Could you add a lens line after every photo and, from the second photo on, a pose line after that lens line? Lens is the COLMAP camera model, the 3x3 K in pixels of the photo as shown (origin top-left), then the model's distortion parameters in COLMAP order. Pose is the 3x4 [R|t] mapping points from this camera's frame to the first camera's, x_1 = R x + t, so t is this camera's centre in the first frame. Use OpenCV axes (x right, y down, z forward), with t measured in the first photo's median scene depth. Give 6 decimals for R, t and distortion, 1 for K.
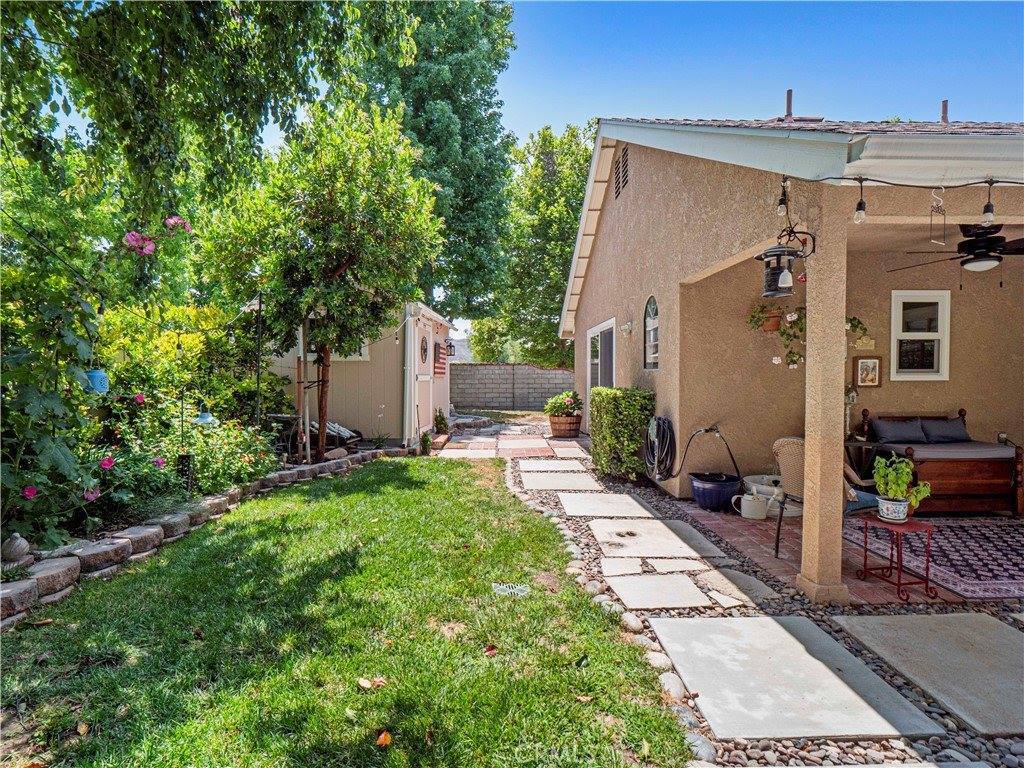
lens RADIAL K [[512.2, 0, 510.4], [0, 512.2, 387.1], [0, 0, 1]] dist [-0.012554, 0.000648]
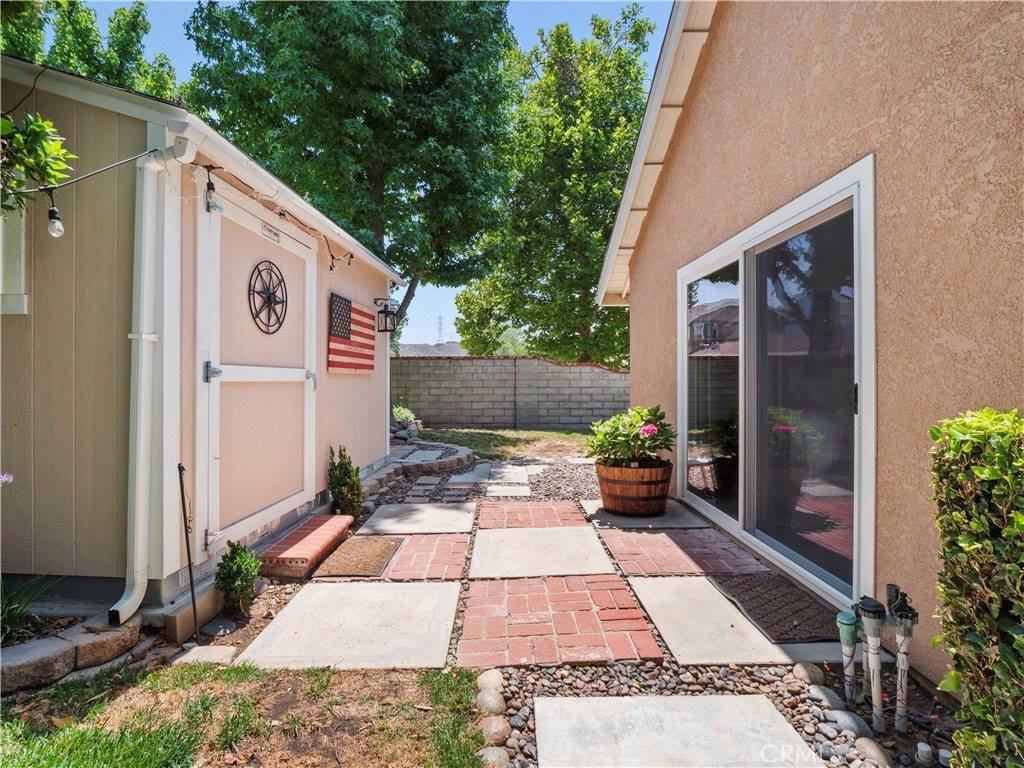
lens RADIAL K [[495.4, 0, 507.7], [0, 495.4, 373.9], [0, 0, 1]] dist [-0.013943, -0.000893]
pose [[0.999947, -0.001088, -0.010206, 0.003363], [0.000755, 0.999469, -0.032561, -0.004161], [0.010236, 0.032551, 0.999418, 0.435808]]
